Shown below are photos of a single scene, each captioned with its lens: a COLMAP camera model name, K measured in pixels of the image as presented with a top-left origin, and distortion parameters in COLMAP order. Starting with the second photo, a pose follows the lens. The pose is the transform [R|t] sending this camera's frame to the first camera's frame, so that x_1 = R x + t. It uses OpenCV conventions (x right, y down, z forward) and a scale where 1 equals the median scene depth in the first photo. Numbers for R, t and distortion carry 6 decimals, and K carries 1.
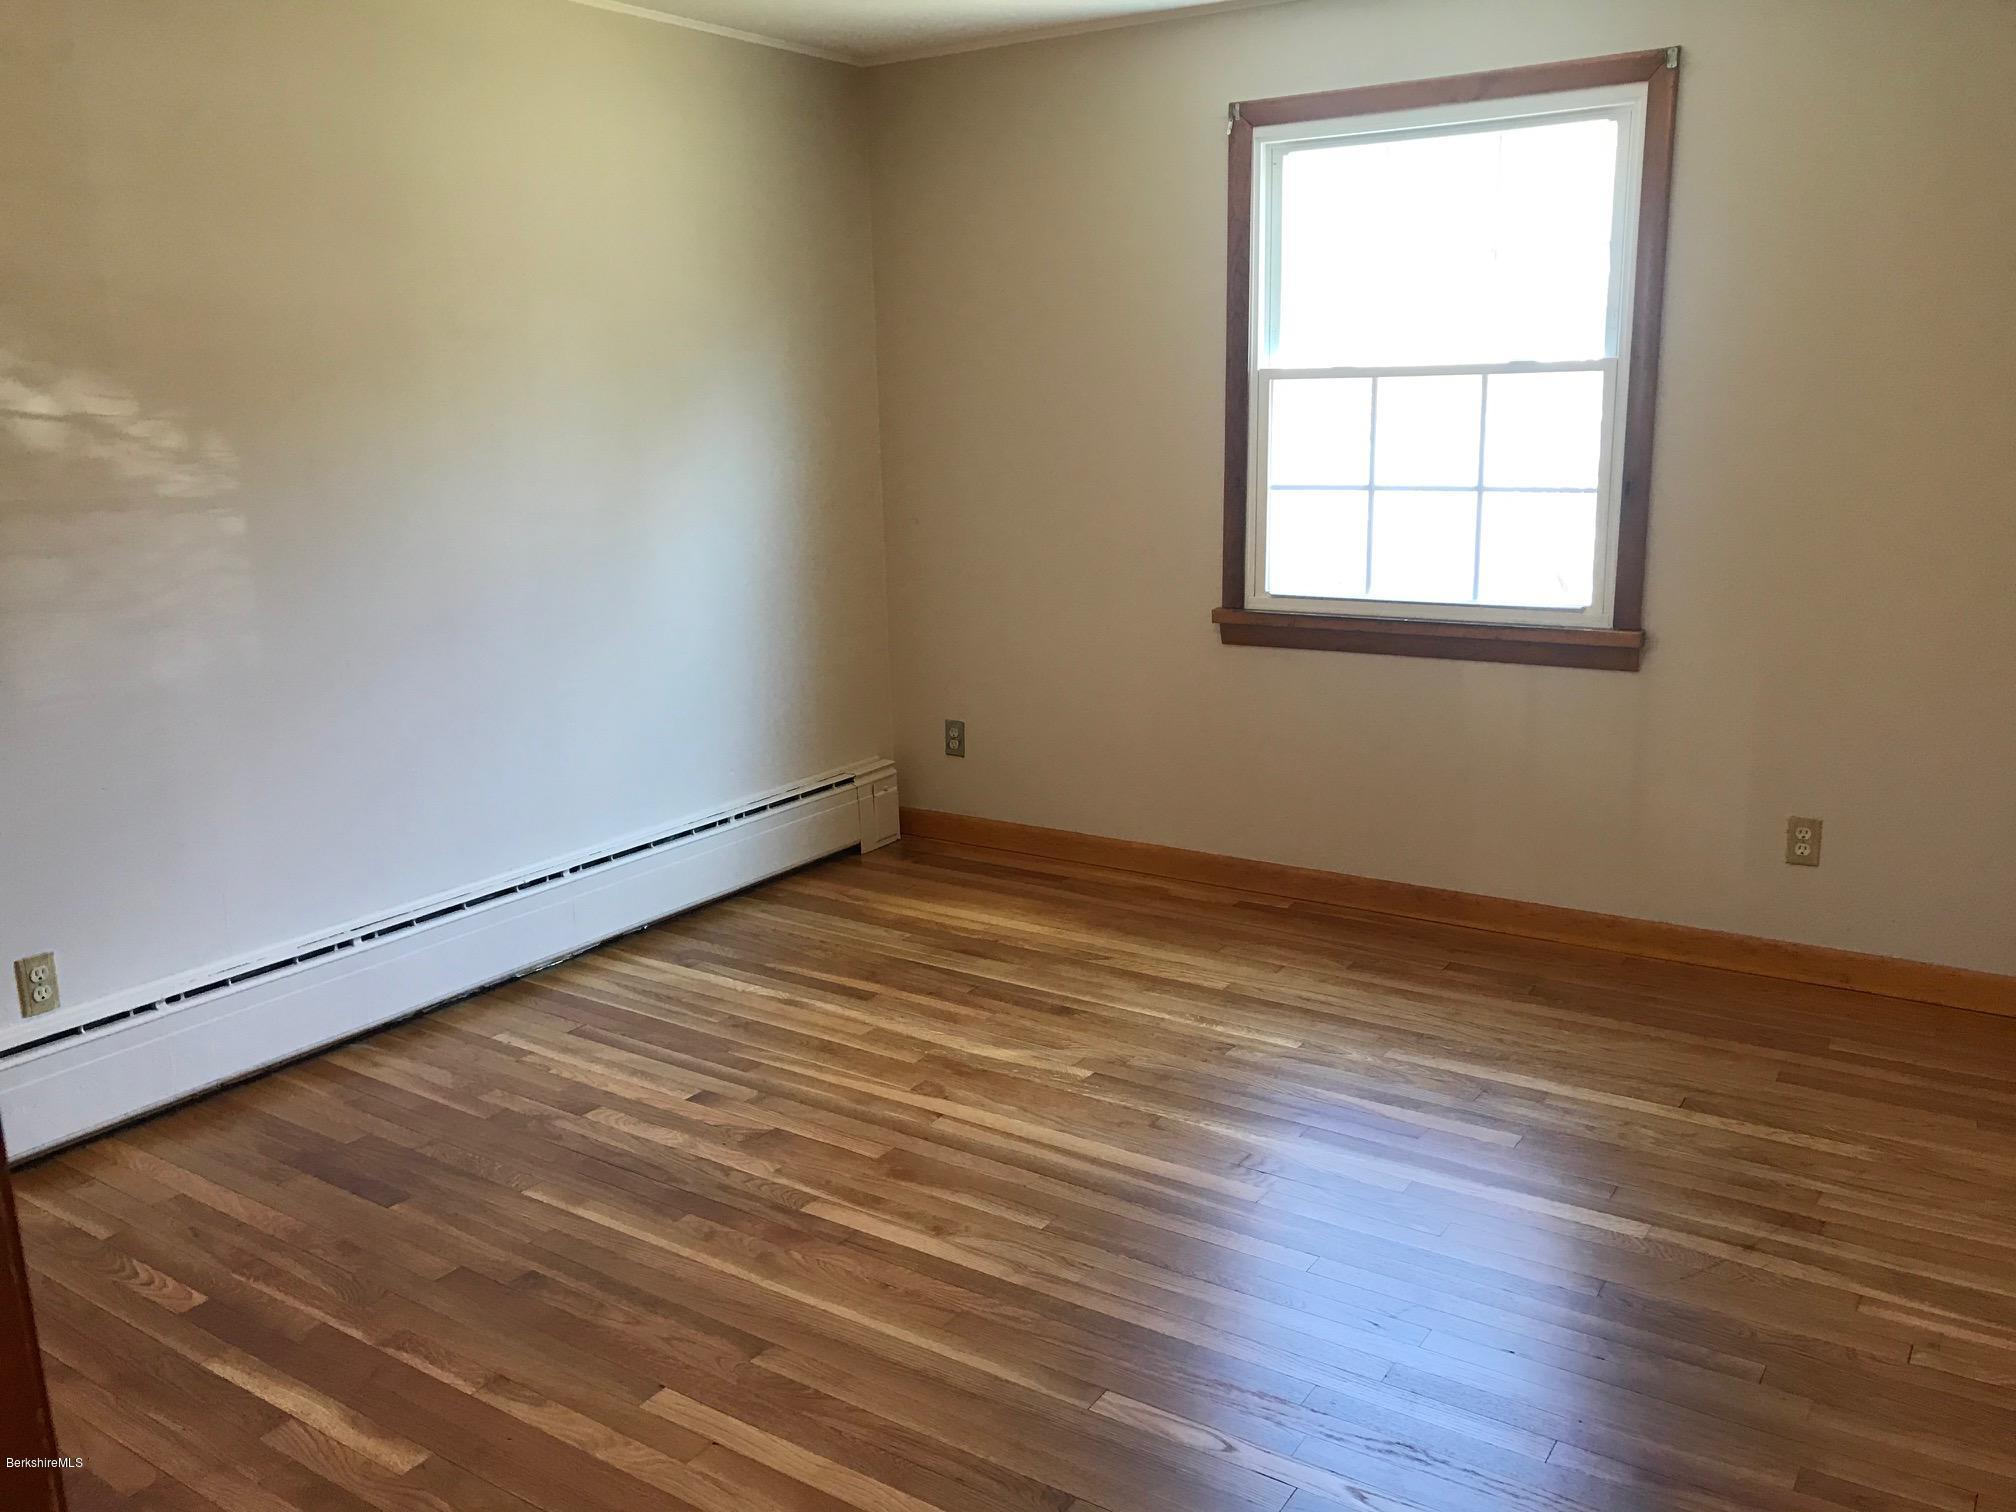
lens RADIAL K [[1661.7, 0, 997.2], [0, 1661.7, 754.4], [0, 0, 1]] dist [0.071578, -0.073474]
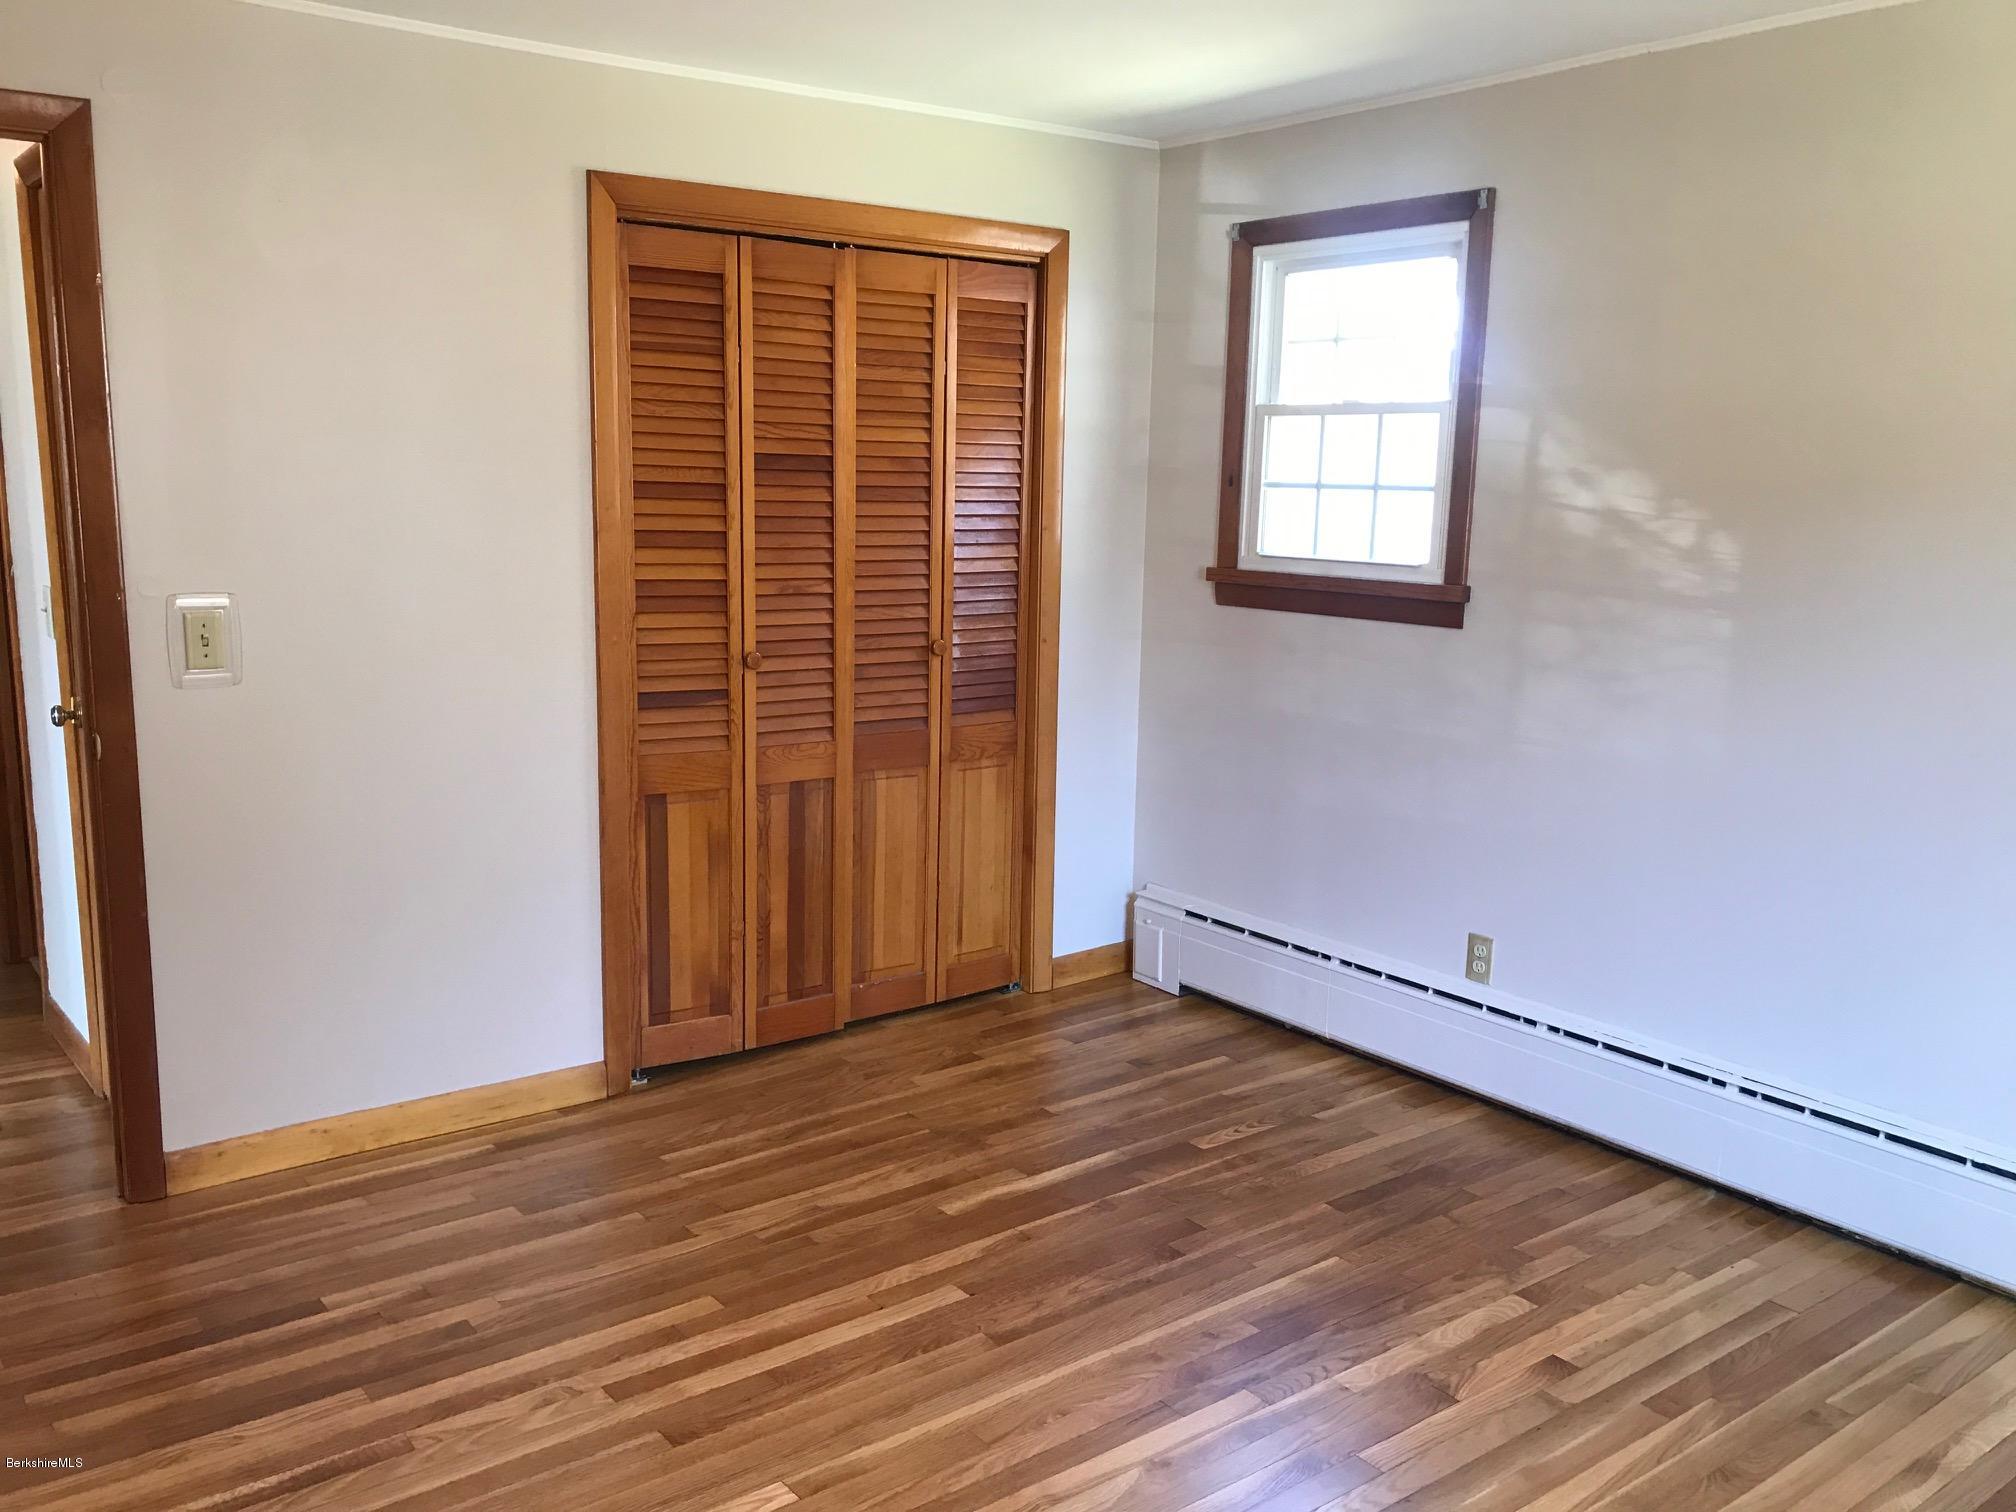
lens RADIAL K [[1661.7, 0, 994.7], [0, 1661.7, 759.4], [0, 0, 1]] dist [0.071578, -0.073474]
pose [[-0.312160, 0.175409, -0.933696, 0.653521], [-0.226556, 0.940708, 0.252470, -0.226670], [0.922620, 0.290345, -0.253912, 0.920644]]
